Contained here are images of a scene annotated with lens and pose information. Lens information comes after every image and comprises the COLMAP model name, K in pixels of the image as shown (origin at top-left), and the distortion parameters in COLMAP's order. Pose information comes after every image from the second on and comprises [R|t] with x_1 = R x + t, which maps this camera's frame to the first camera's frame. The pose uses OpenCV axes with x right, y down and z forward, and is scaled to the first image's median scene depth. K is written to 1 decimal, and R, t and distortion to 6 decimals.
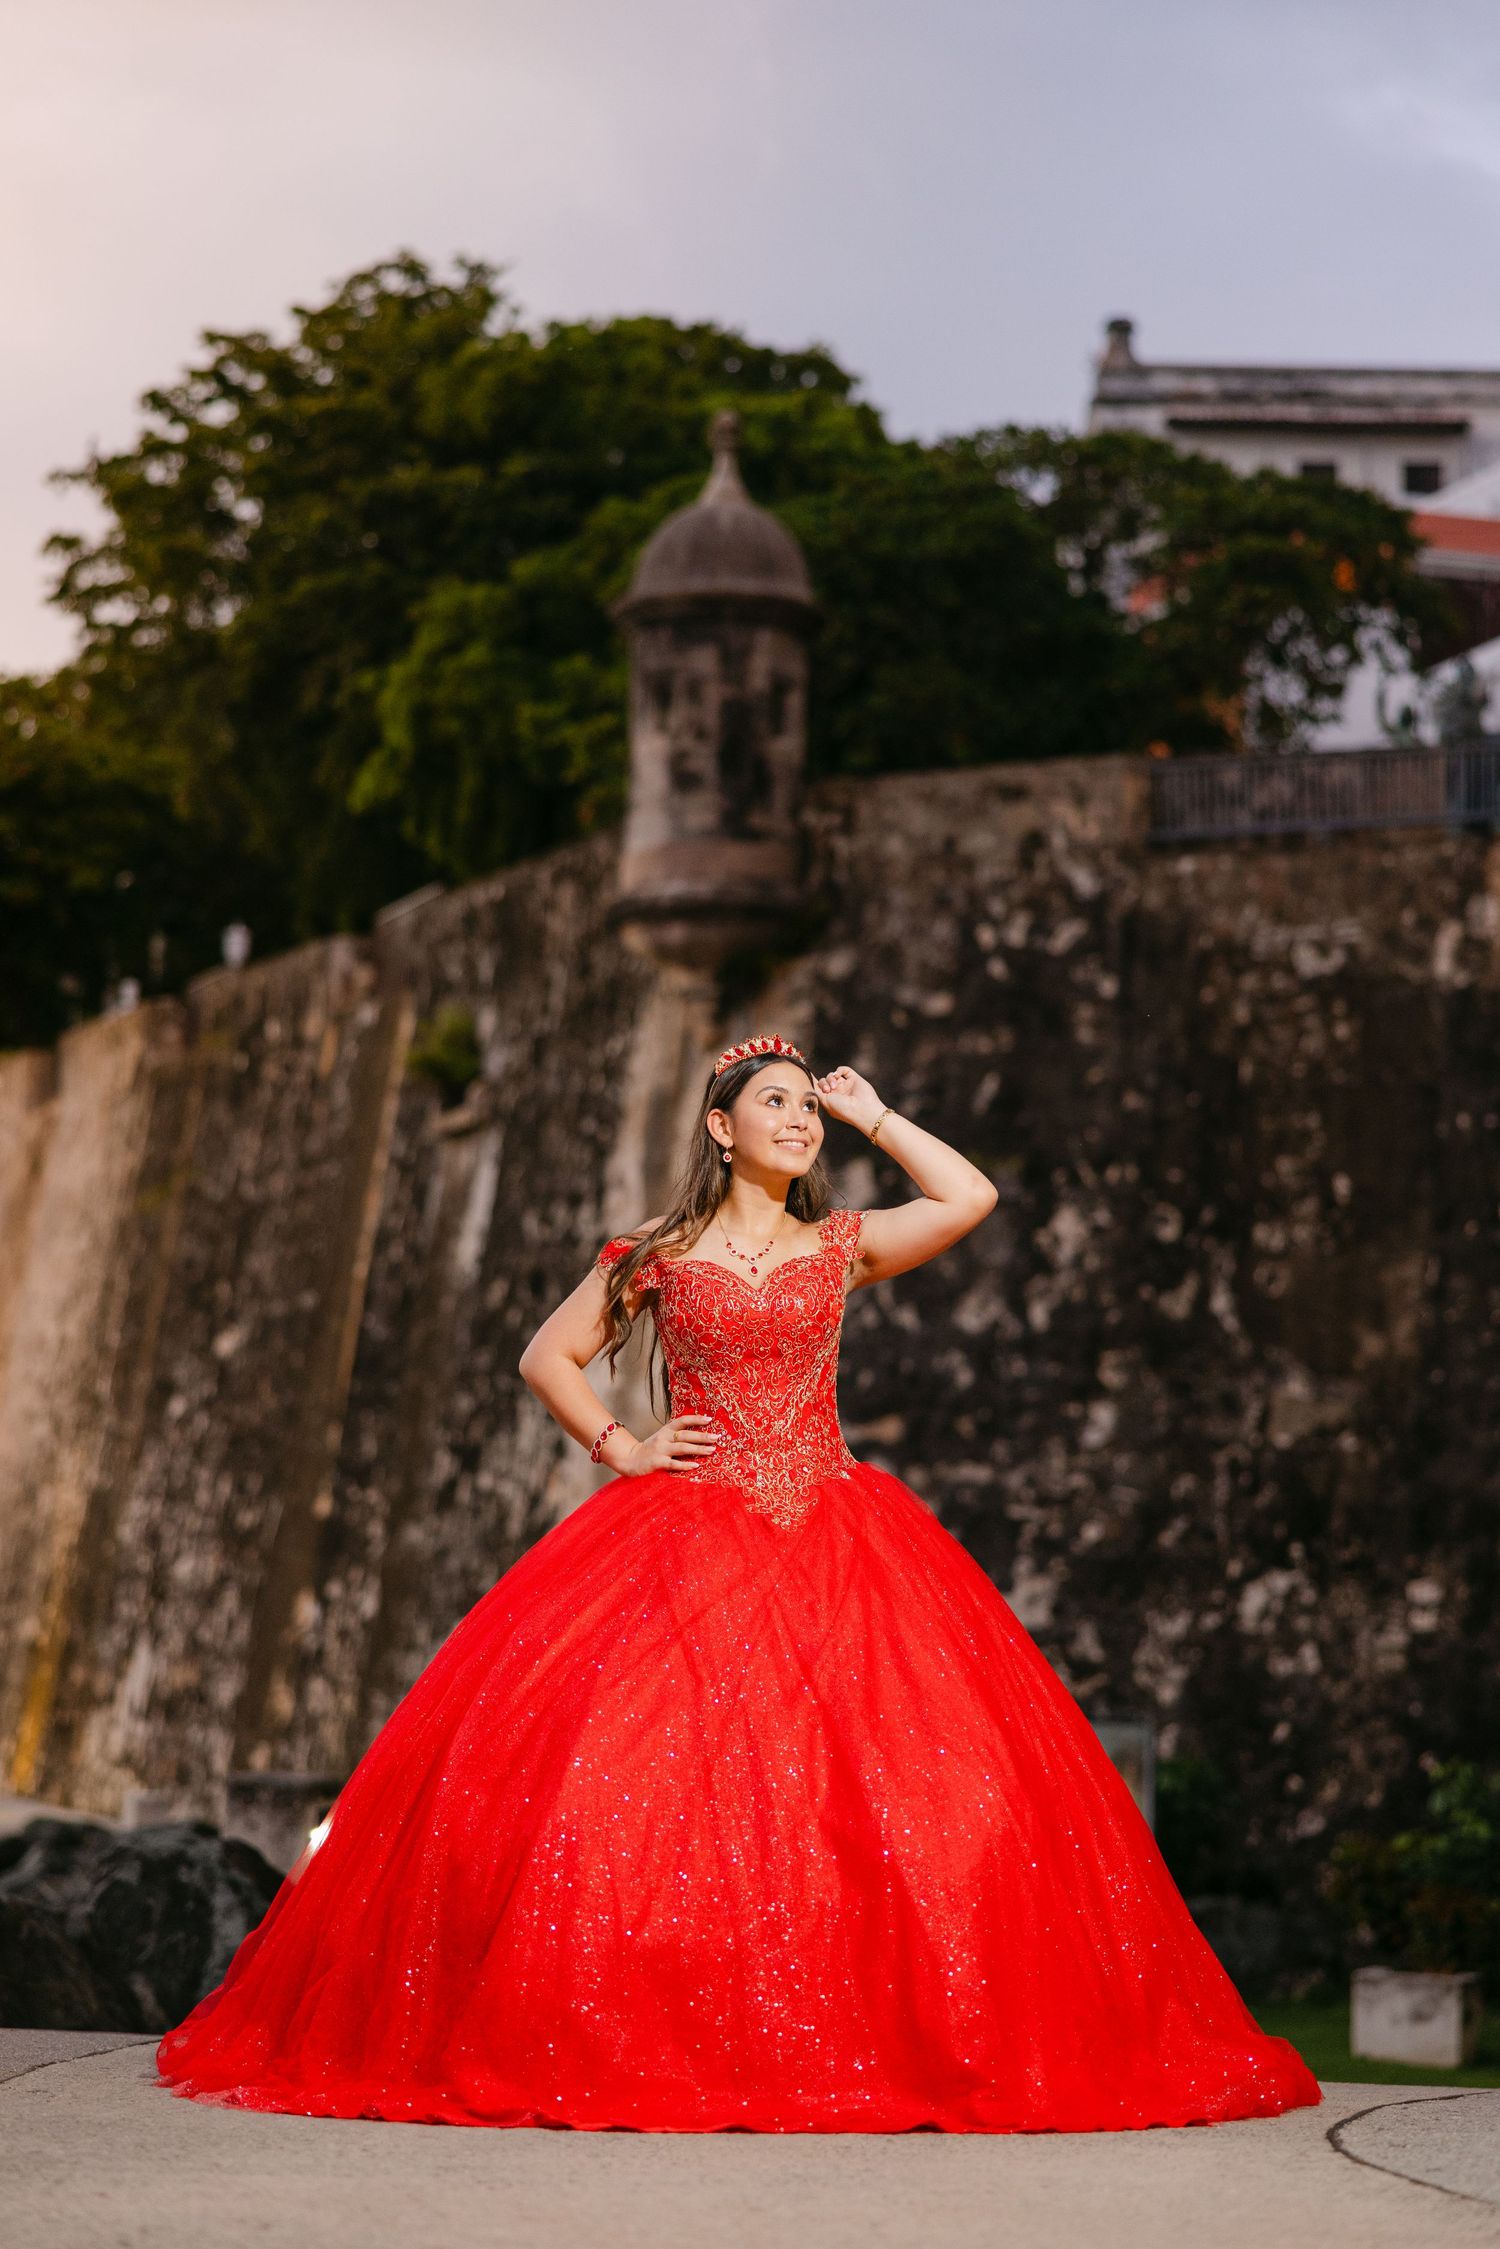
lens RADIAL K [[4046.9, 0, 750.0], [0, 4046.9, 1124.5], [0, 0, 1]] dist [0.019325, 0.093561]
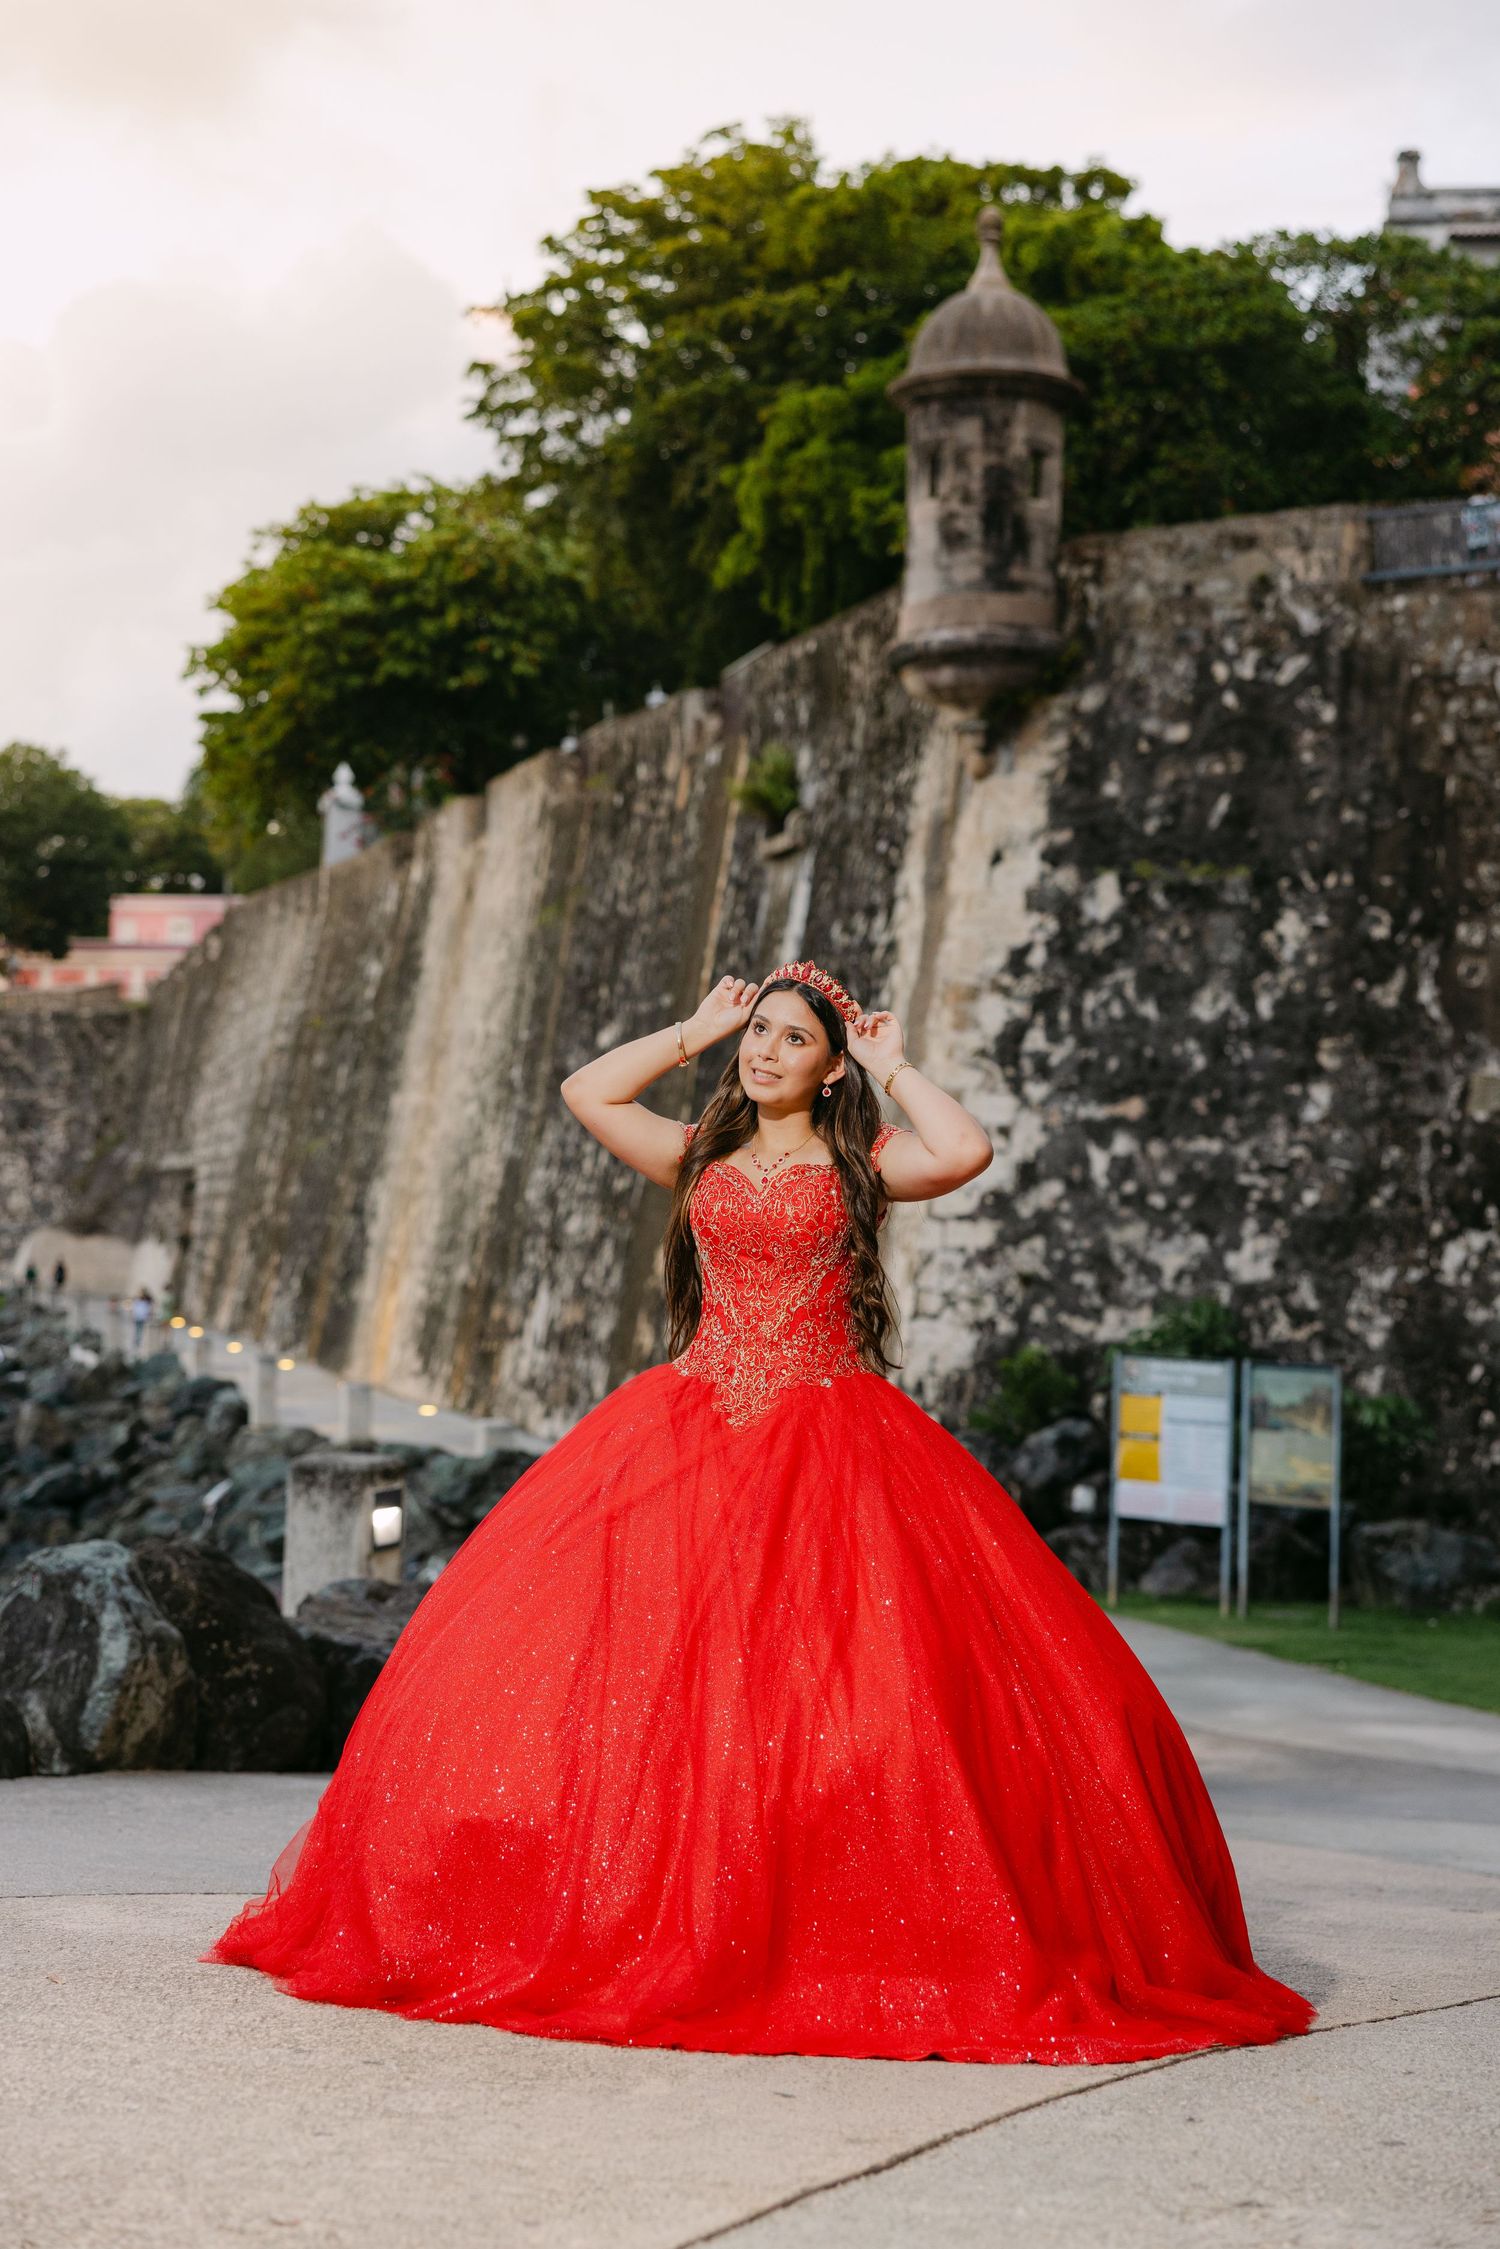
lens RADIAL K [[3240.0, 0, 750.0], [0, 3240.0, 1124.5], [0, 0, 1]] dist [0.009094, 0.029462]
pose [[0.992682, -0.006514, -0.120578, 0.035939], [0.016424, 0.996548, 0.081382, 0.003681], [0.119632, -0.082767, 0.989362, 0.078991]]
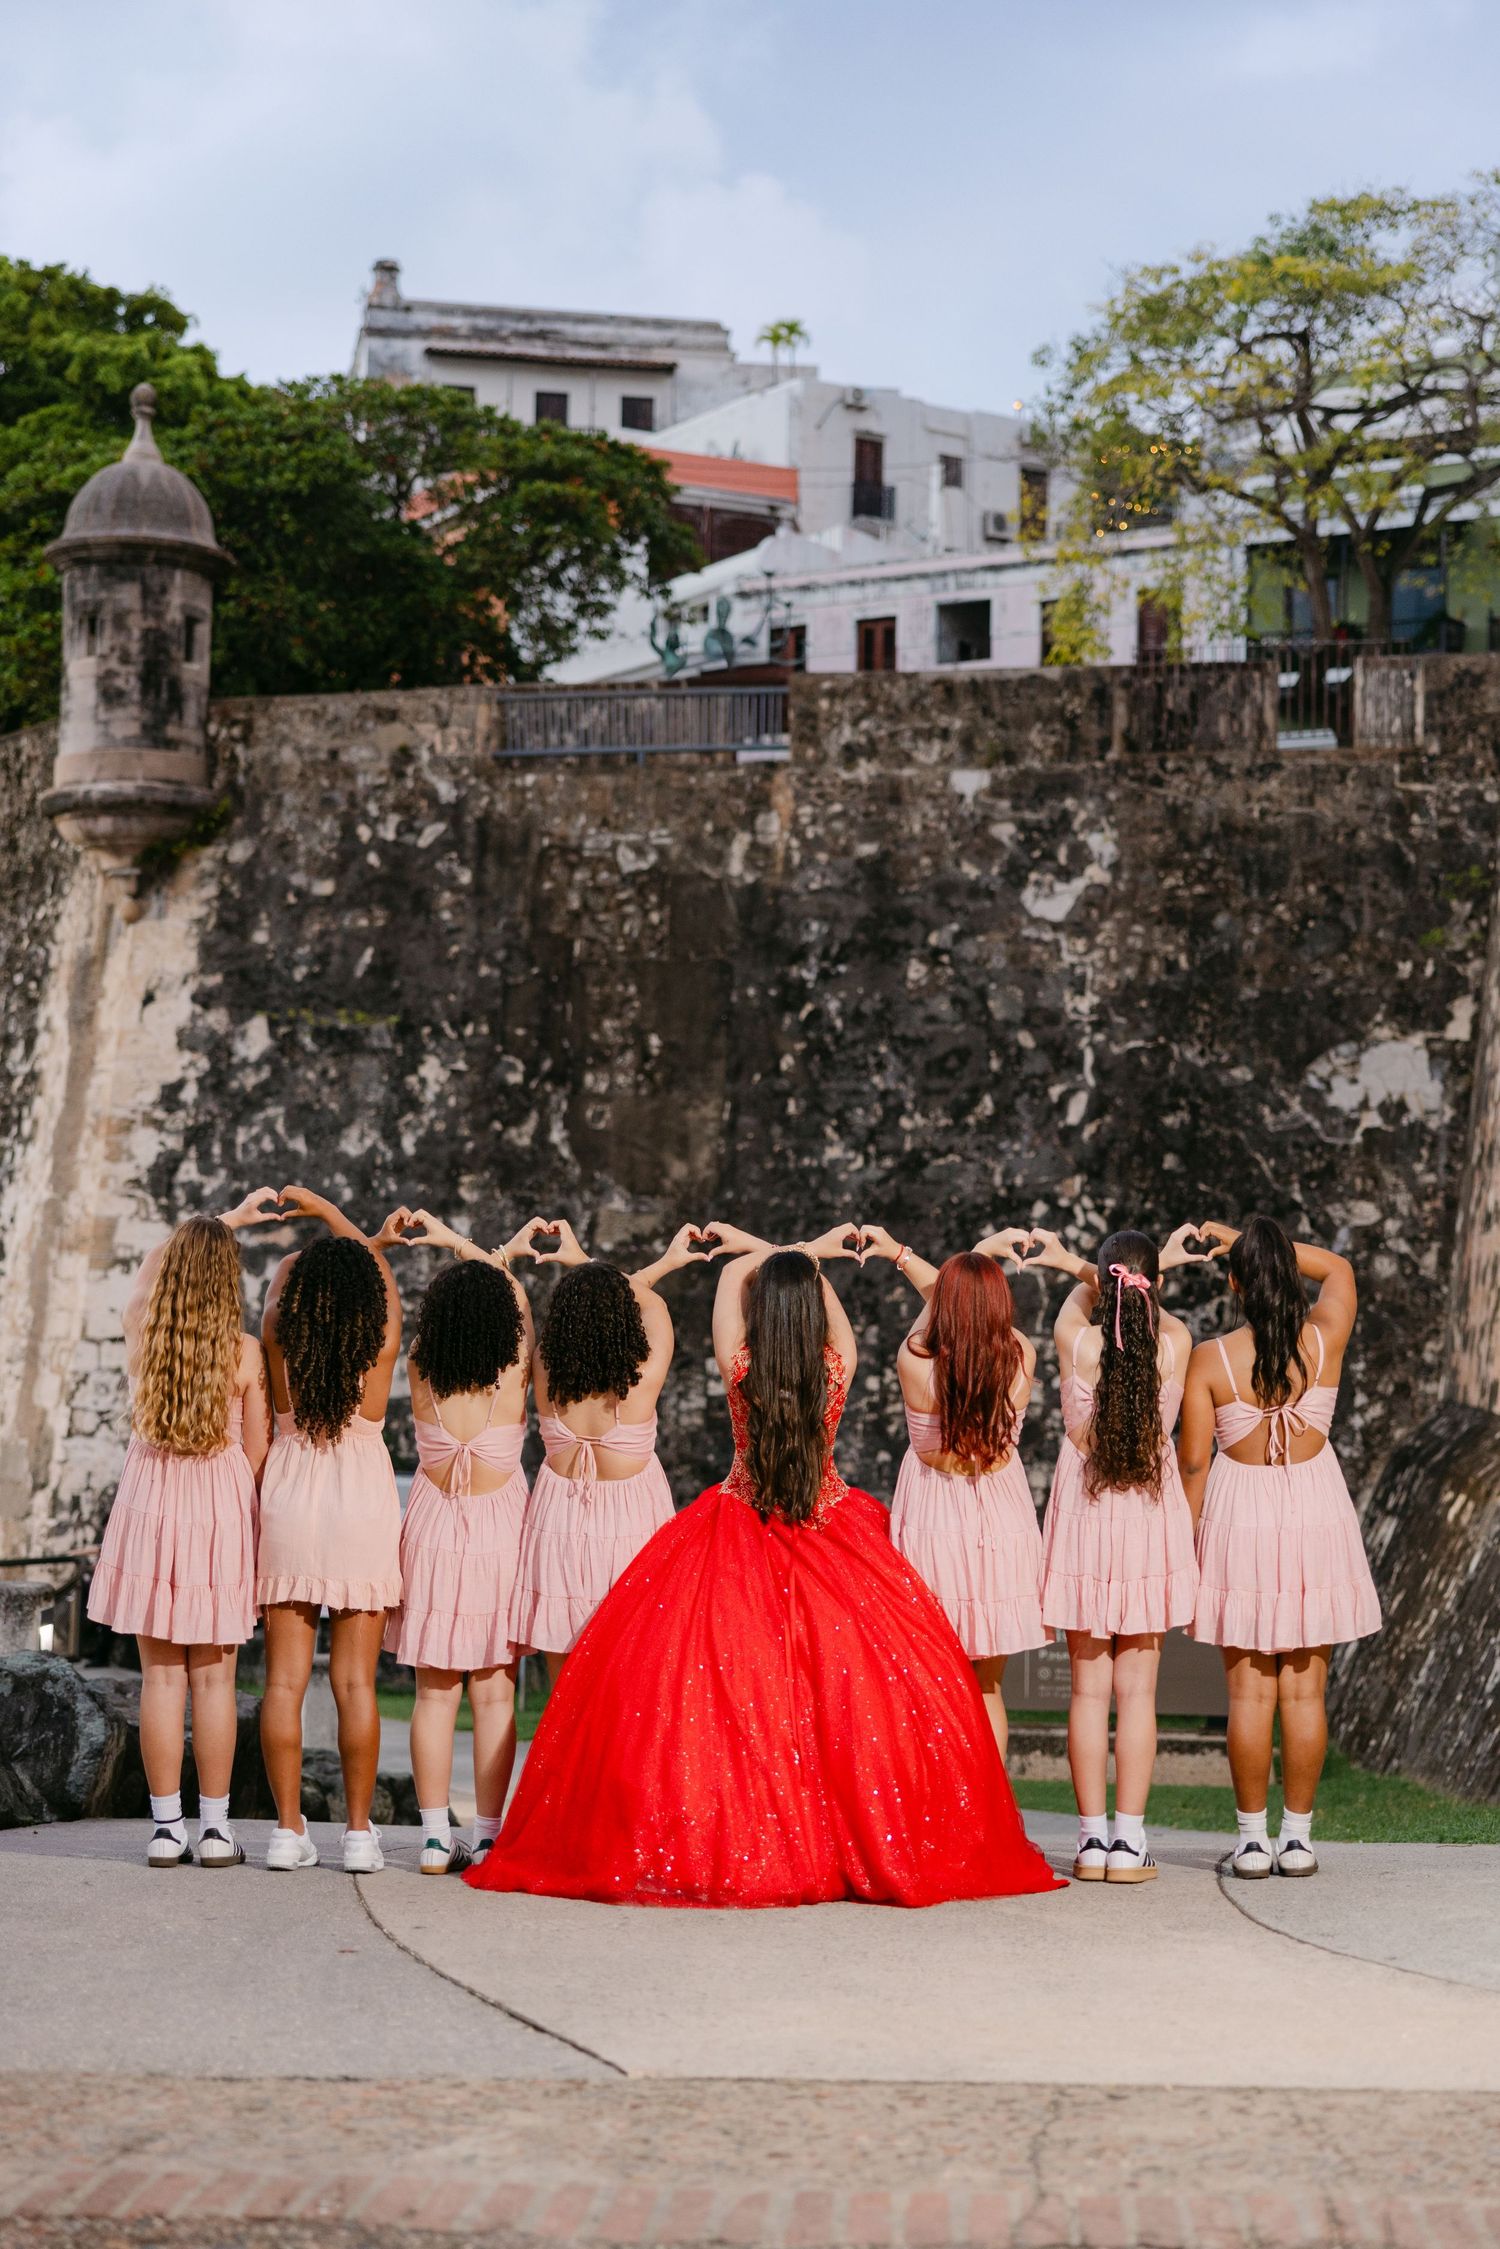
lens RADIAL K [[3439.3, 0, 750.0], [0, 3439.3, 1124.5], [0, 0, 1]] dist [-0.019121, -0.018614]
pose [[0.977040, 0.001317, 0.213050, -0.048114], [-0.014209, 0.998157, 0.058990, -0.021134], [-0.212579, -0.060663, 0.975259, -0.041108]]
